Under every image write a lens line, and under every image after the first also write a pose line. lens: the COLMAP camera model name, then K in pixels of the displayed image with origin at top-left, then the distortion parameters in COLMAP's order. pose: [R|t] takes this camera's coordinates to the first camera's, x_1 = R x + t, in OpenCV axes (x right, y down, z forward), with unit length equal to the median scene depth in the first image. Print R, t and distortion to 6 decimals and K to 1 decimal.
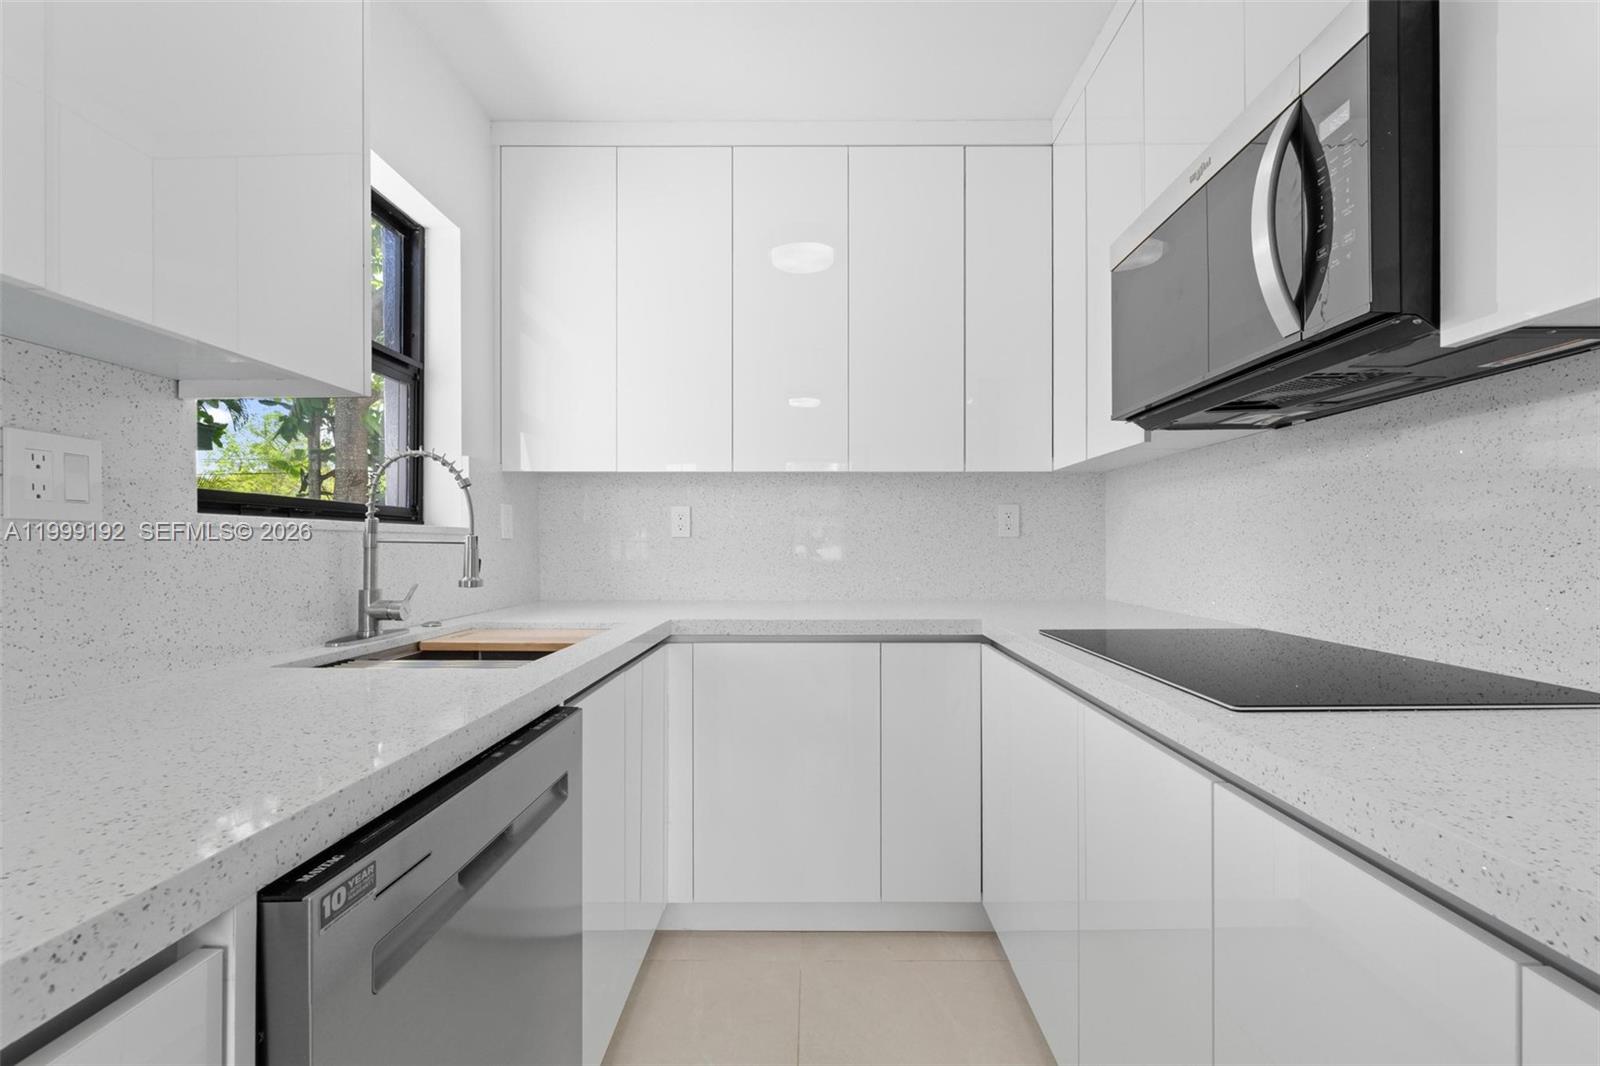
lens RADIAL K [[685.9, 0, 807.4], [0, 685.9, 548.1], [0, 0, 1]] dist [-0.006611, 0.000673]
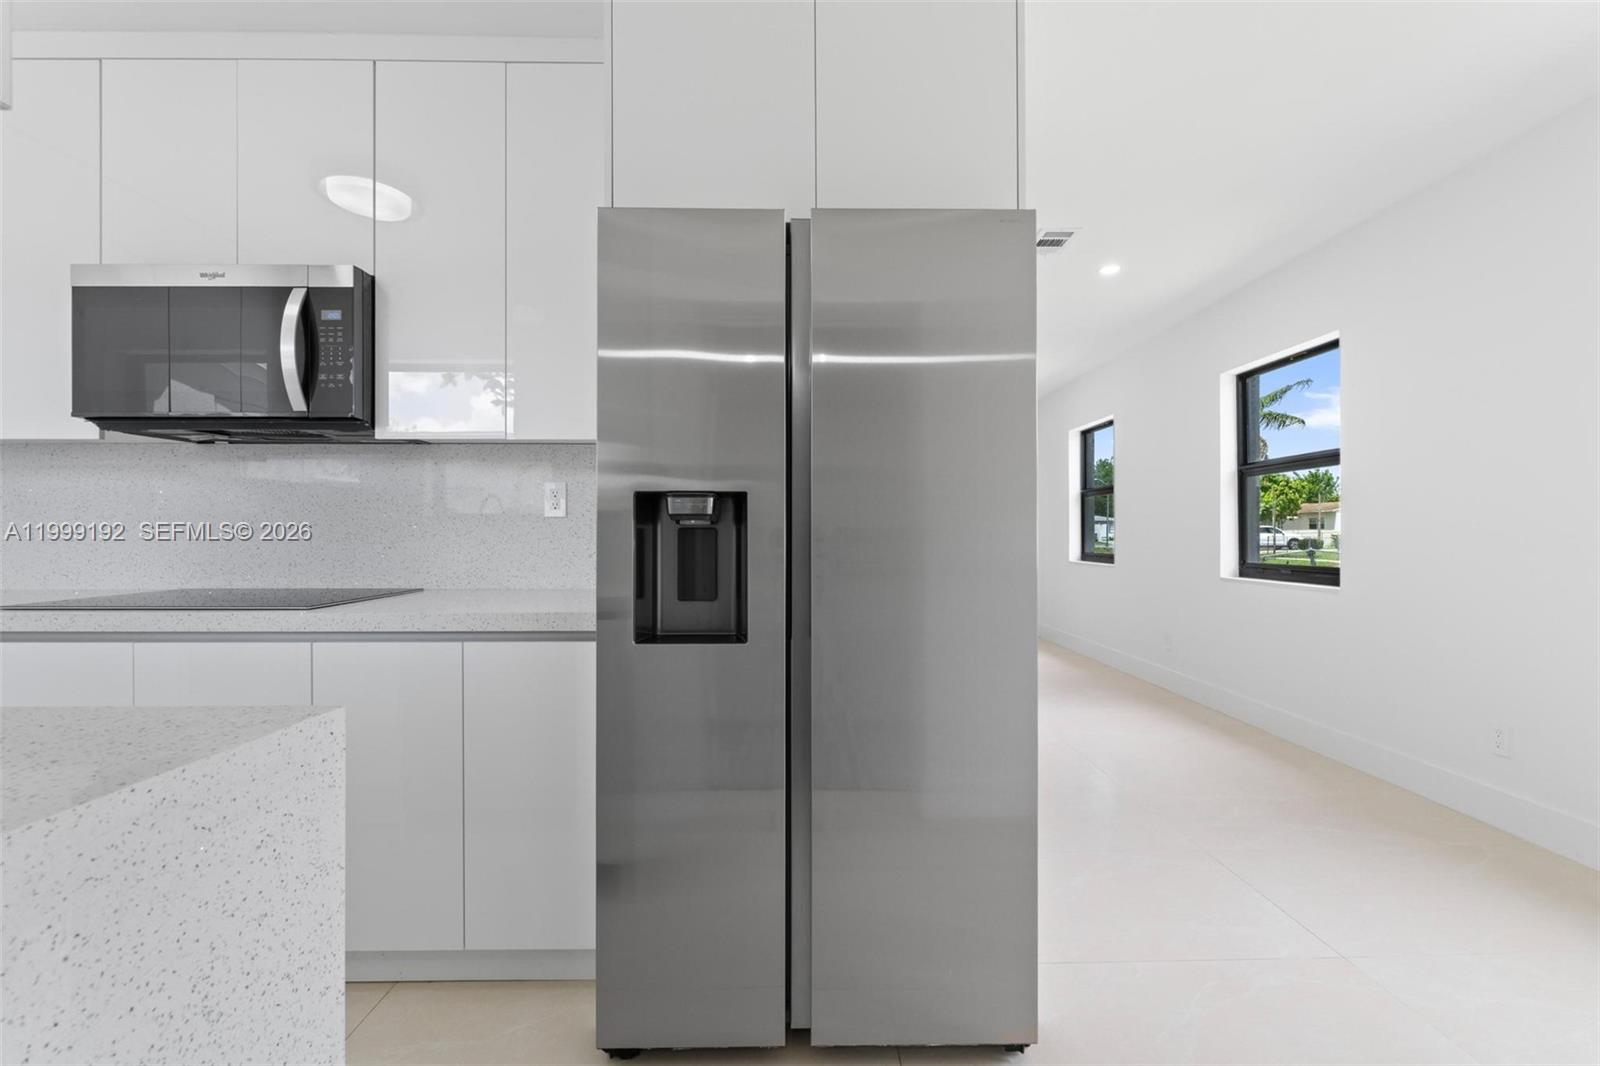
lens RADIAL K [[685.9, 0, 802.3], [0, 685.9, 541.4], [0, 0, 1]] dist [-0.006611, 0.000673]
pose [[-0.023365, -0.009694, 0.999680, -0.755051], [0.006085, 0.999933, 0.009839, 0.019117], [-0.999708, 0.006313, -0.023305, -0.199280]]
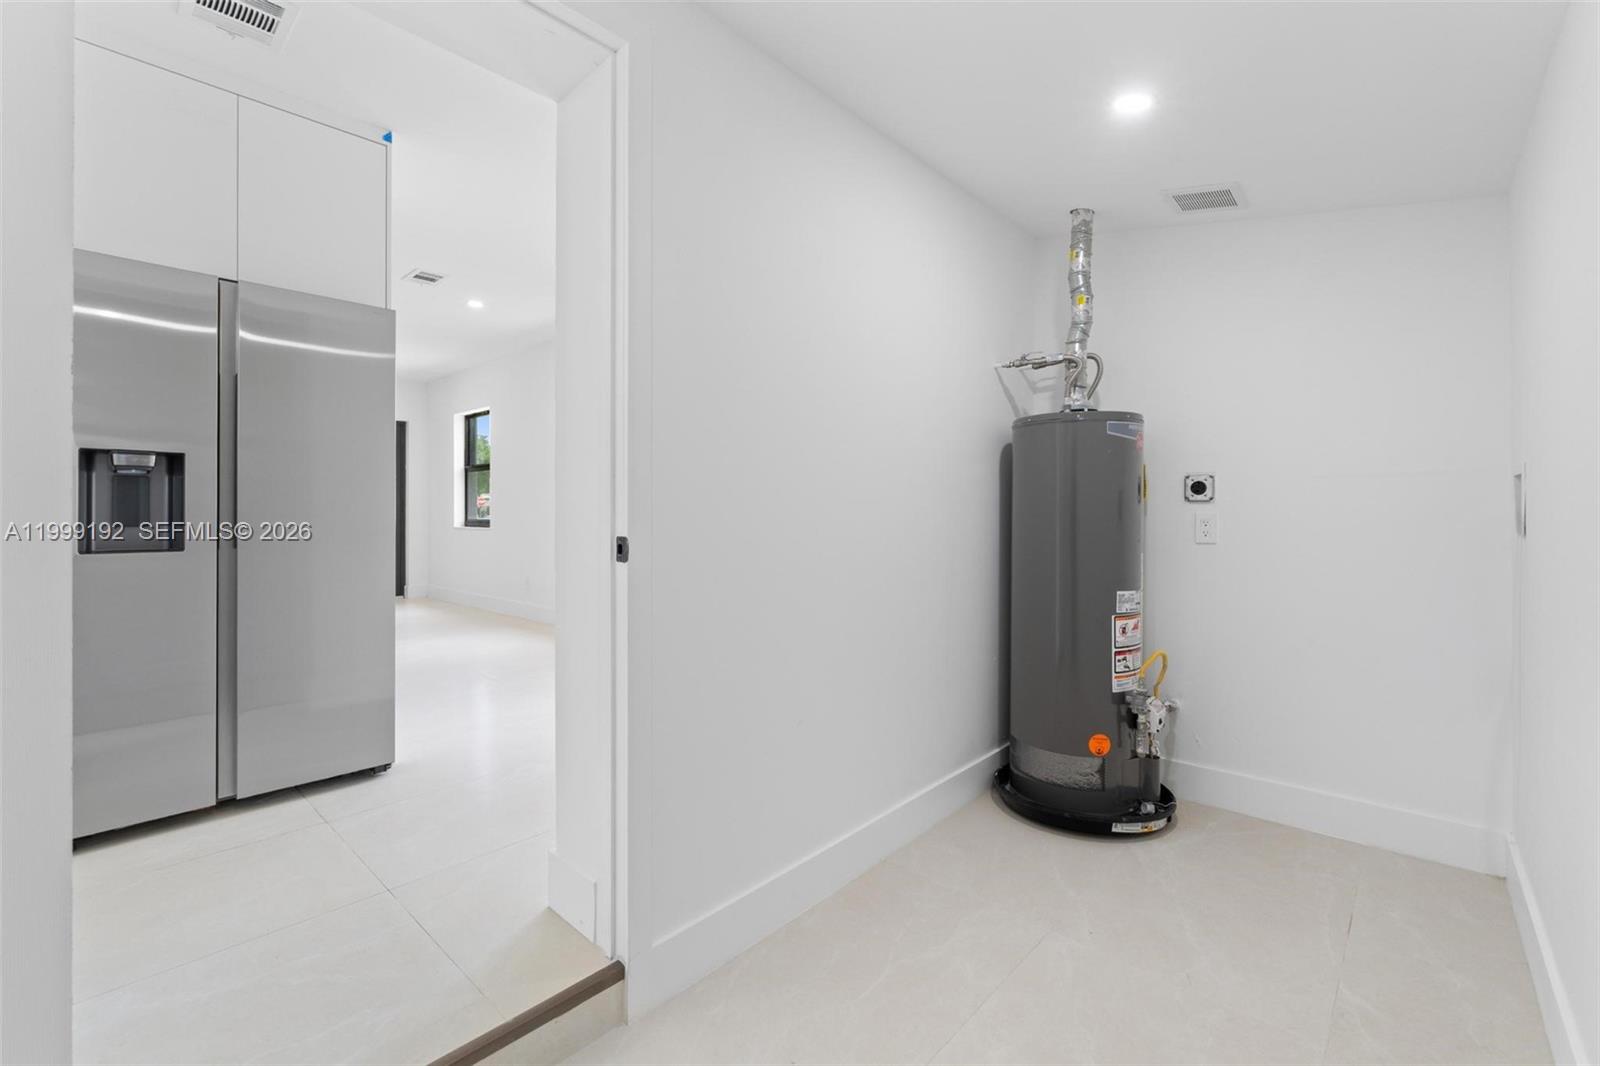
lens RADIAL K [[685.9, 0, 808.9], [0, 685.9, 511.5], [0, 0, 1]] dist [-0.006611, 0.000673]
pose [[-0.751878, -0.003677, 0.659292, -1.716804], [-0.005607, 0.999984, -0.000817, 0.074405], [-0.659279, -0.004311, -0.751886, 0.058281]]
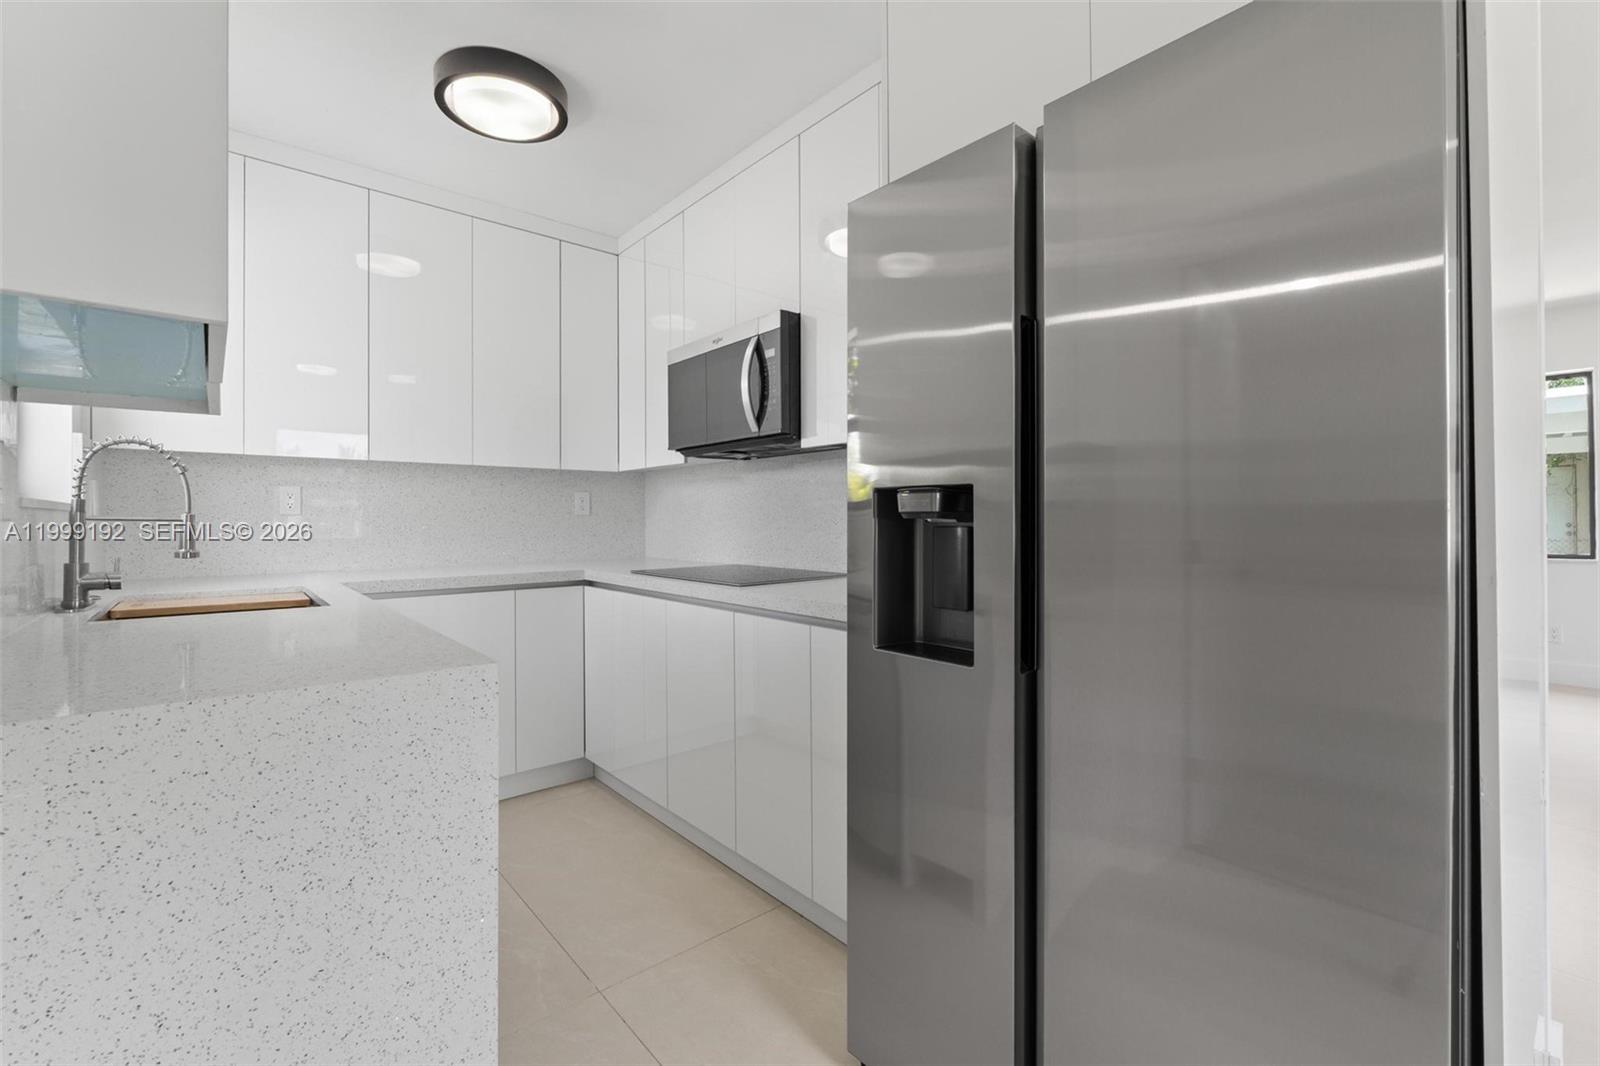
lens RADIAL K [[685.9, 0, 801.2], [0, 685.9, 524.4], [0, 0, 1]] dist [-0.006611, 0.000673]
pose [[0.756099, -0.006916, 0.654421, -0.477755], [0.006619, 0.999974, 0.002919, 0.003056], [-0.654424, 0.002124, 0.756125, -0.589899]]
